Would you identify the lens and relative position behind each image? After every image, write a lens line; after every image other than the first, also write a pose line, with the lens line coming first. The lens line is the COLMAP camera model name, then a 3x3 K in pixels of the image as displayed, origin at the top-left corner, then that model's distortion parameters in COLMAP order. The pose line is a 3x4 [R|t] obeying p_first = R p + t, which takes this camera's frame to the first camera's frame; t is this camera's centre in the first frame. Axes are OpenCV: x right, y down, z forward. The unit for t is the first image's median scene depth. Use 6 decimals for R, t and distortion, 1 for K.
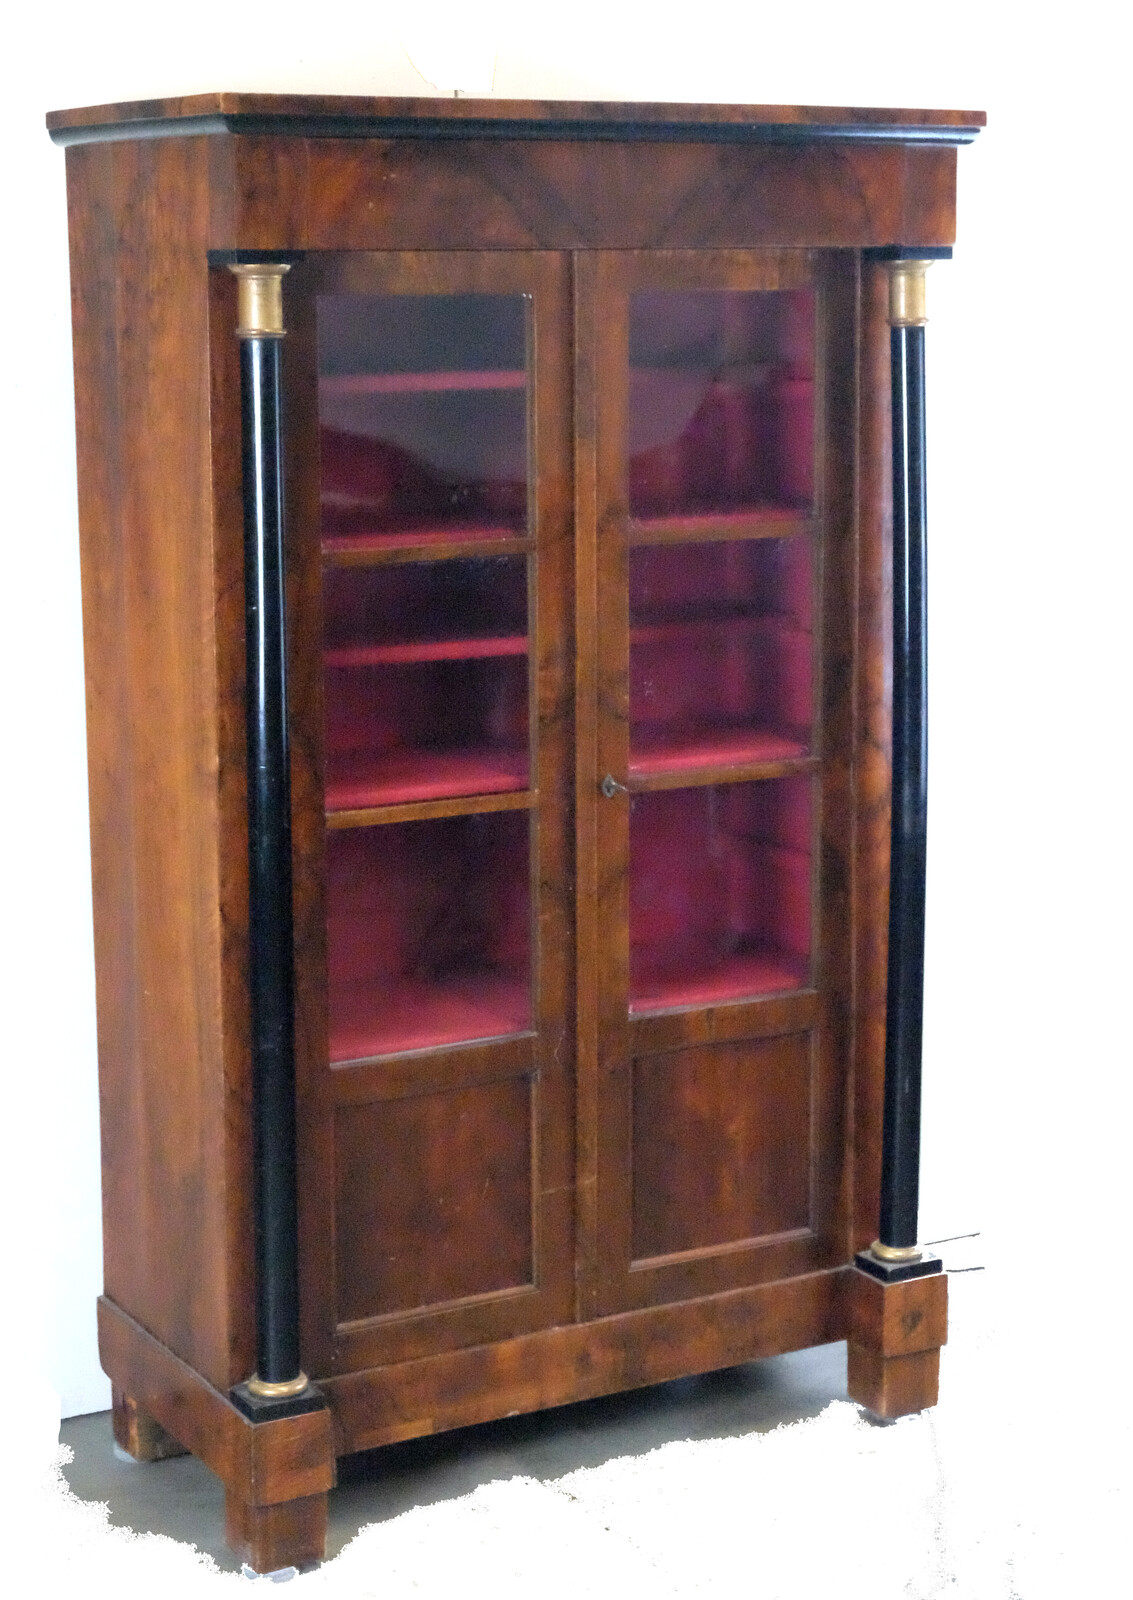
lens RADIAL K [[2884.6, 0, 571.0], [0, 2884.6, 747.5], [0, 0, 1]] dist [0.028100, -0.046940]
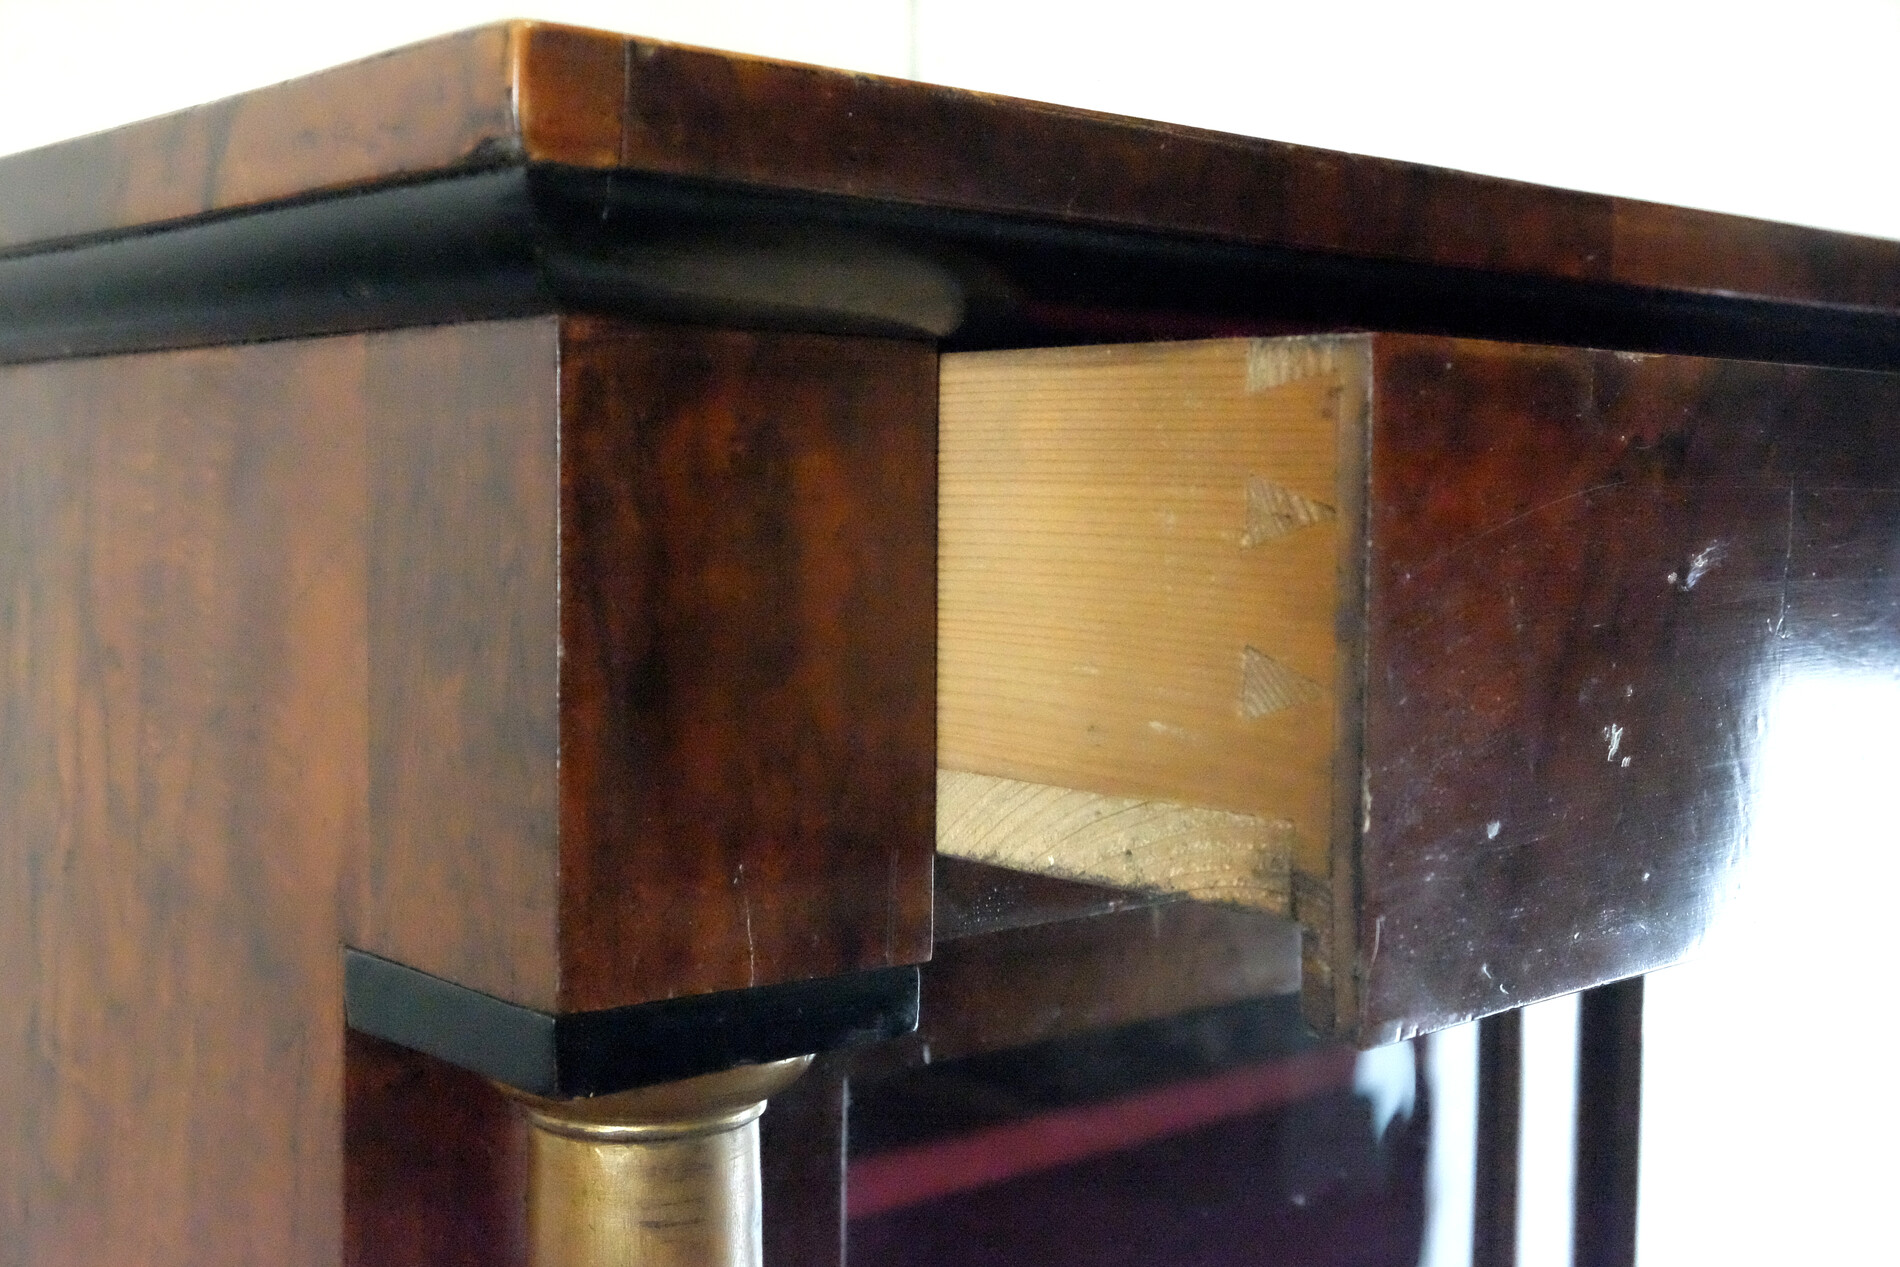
lens RADIAL K [[2460.3, 0, 859.6], [0, 2460.3, 691.4], [0, 0, 1]] dist [0.003169, 0.008336]
pose [[0.989188, 0.005491, 0.146550, -0.109344], [0.008628, 0.995389, -0.095531, -0.162057], [-0.146399, 0.095762, 0.984580, 0.786947]]
